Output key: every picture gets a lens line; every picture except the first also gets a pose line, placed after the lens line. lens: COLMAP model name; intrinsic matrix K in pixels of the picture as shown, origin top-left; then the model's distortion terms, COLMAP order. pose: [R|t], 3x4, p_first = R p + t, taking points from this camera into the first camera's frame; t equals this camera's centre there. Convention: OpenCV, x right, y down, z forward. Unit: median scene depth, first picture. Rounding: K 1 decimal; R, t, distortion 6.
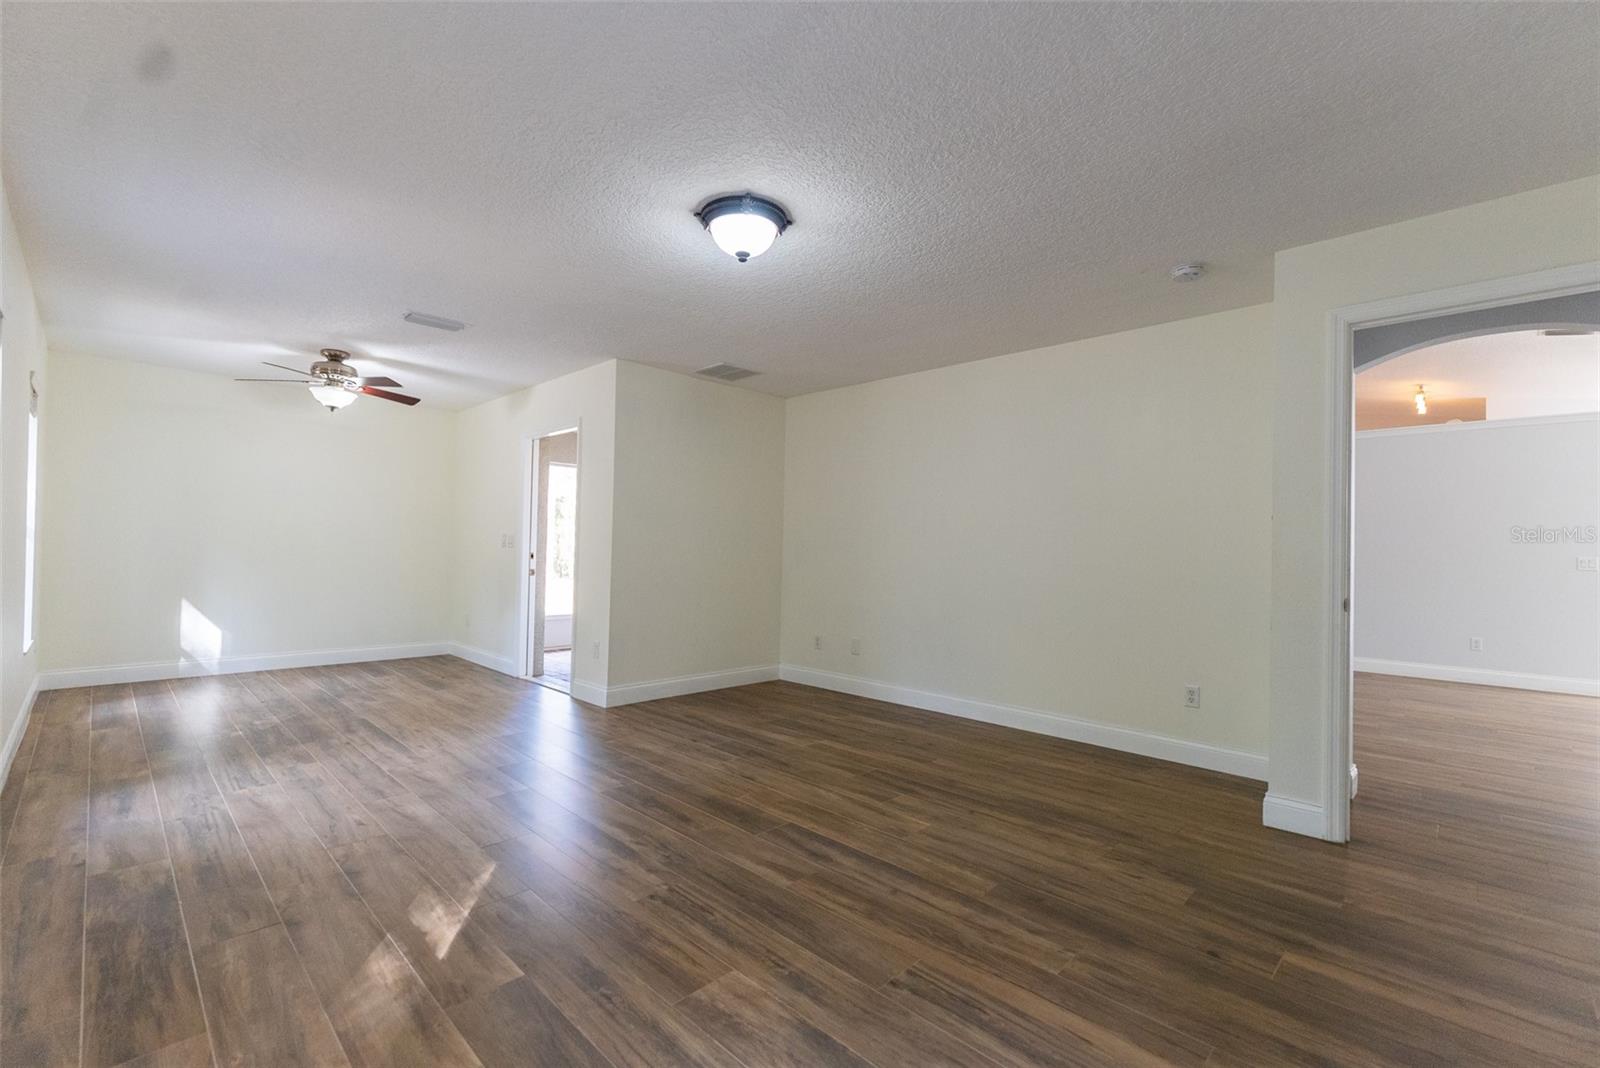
lens RADIAL K [[690.9, 0, 804.6], [0, 690.9, 530.3], [0, 0, 1]] dist [0.002308, -0.000805]
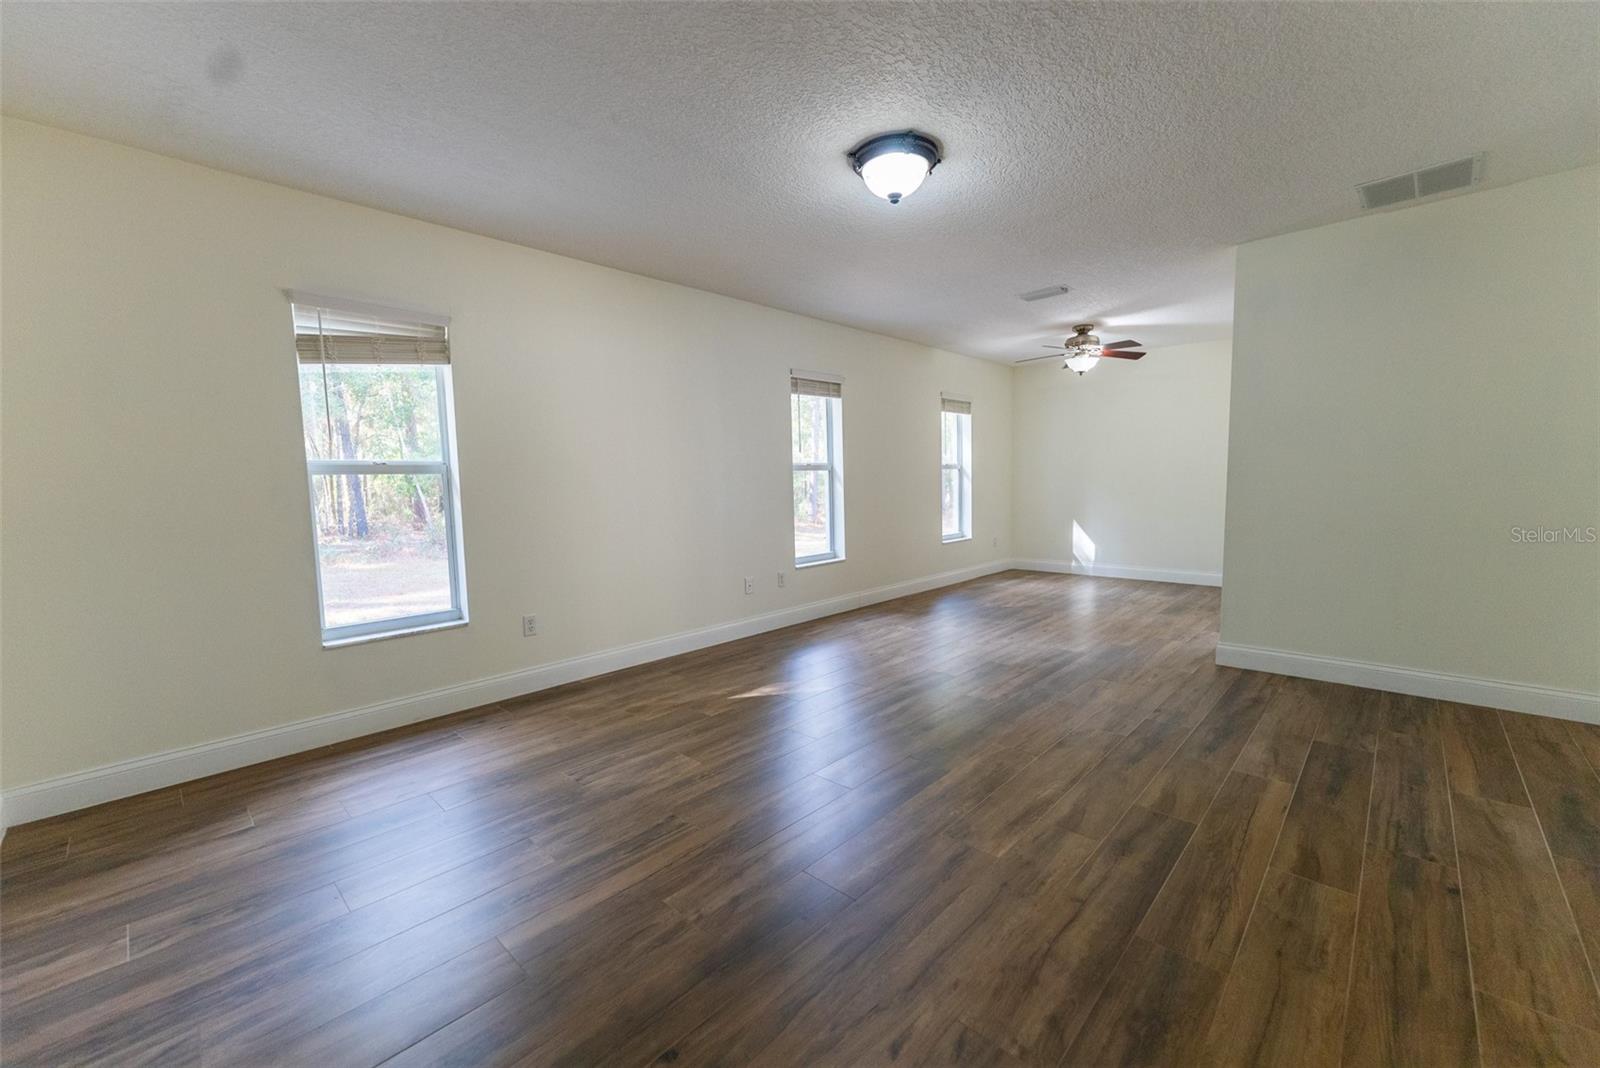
lens RADIAL K [[641.9, 0, 799.5], [0, 641.9, 528.7], [0, 0, 1]] dist [0.000192, -0.000834]
pose [[0.011360, 0.056915, -0.998314, 0.774138], [0.046217, 0.997282, 0.057382, 0.023783], [0.998867, -0.046791, 0.008699, 0.729811]]
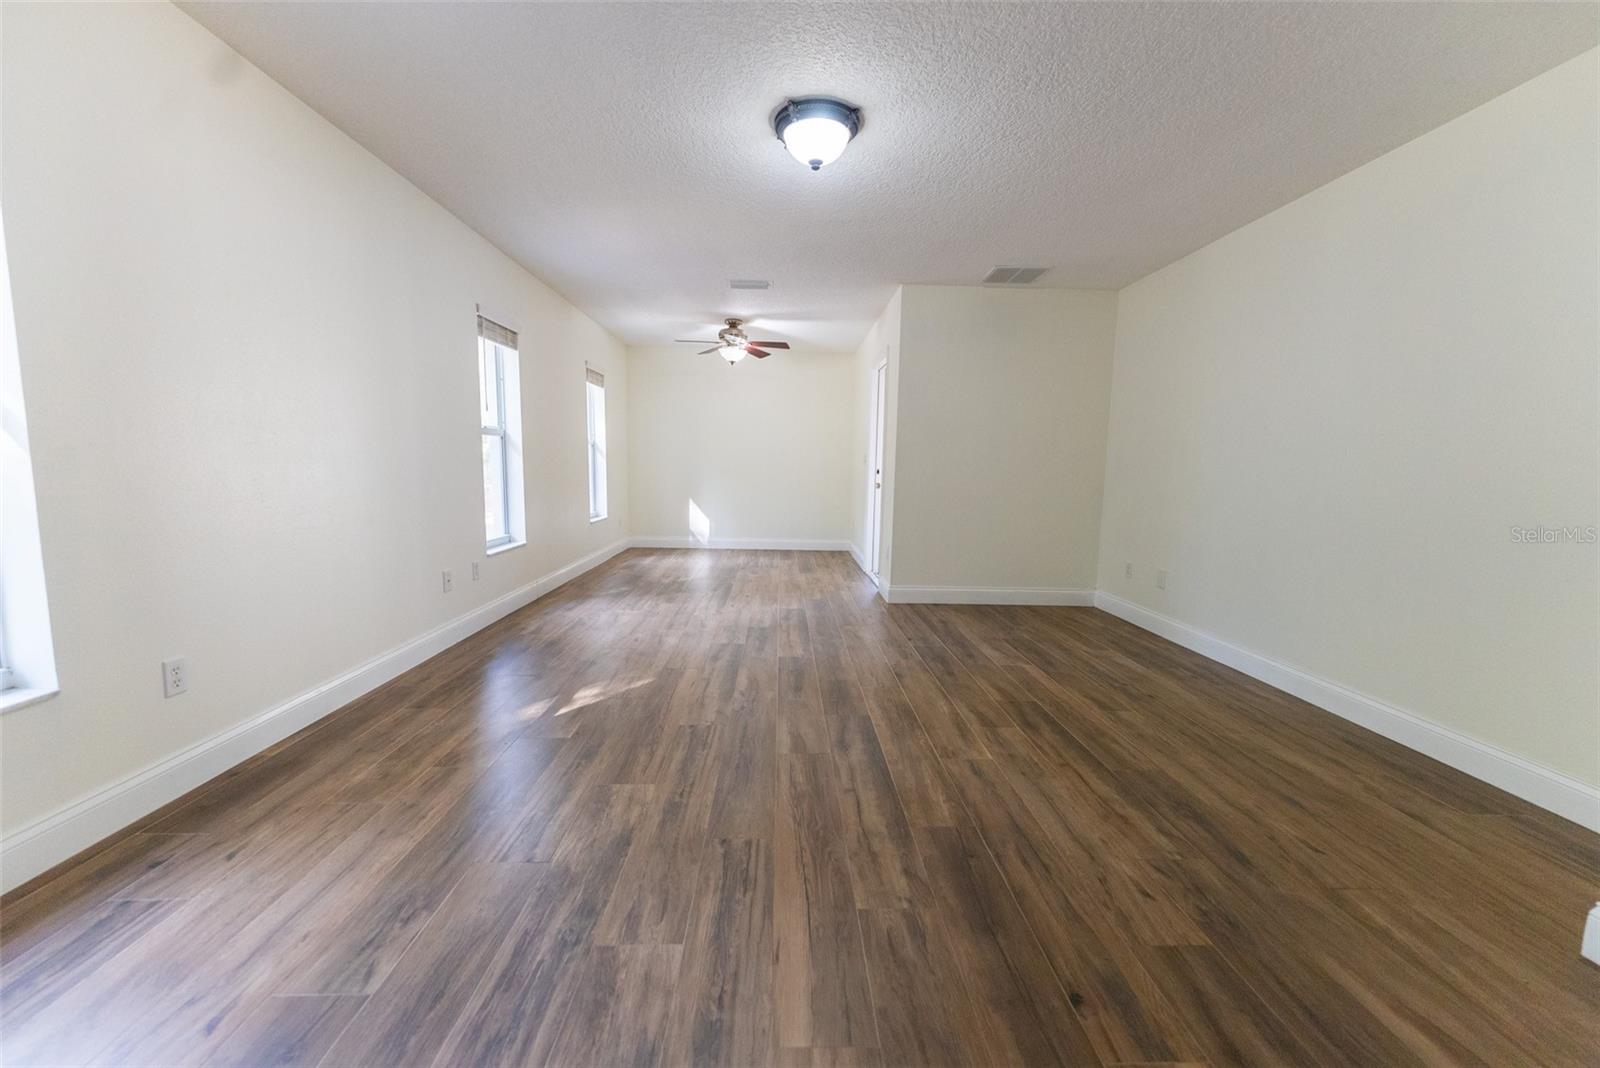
lens RADIAL K [[641.9, 0, 802.9], [0, 641.9, 533.8], [0, 0, 1]] dist [0.000192, -0.000834]
pose [[0.721030, 0.069029, -0.689457, 0.514167], [0.012226, 0.993603, 0.112266, 0.033054], [0.692796, -0.089376, 0.715574, 0.232332]]
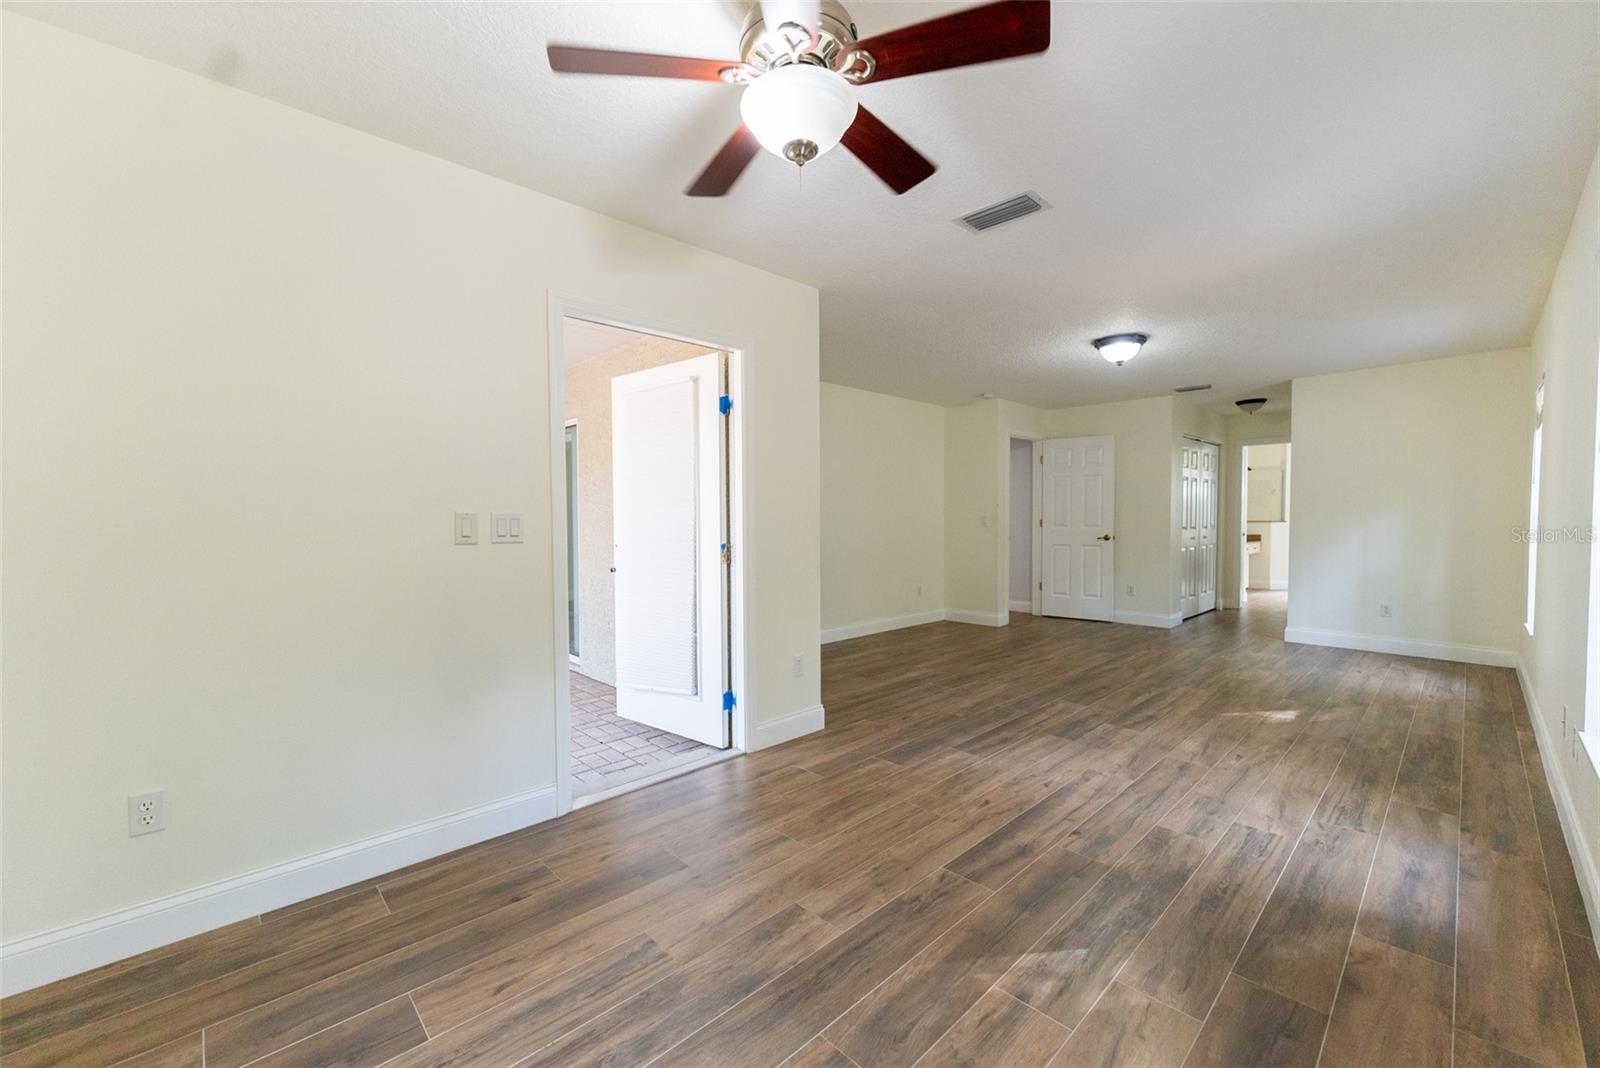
lens RADIAL K [[641.9, 0, 810.6], [0, 641.9, 532.3], [0, 0, 1]] dist [0.000192, -0.000834]
pose [[0.025204, -0.043619, 0.998730, -1.567903], [-0.020666, 0.998811, 0.044144, -0.005631], [-0.999469, -0.021752, 0.024272, 1.534288]]
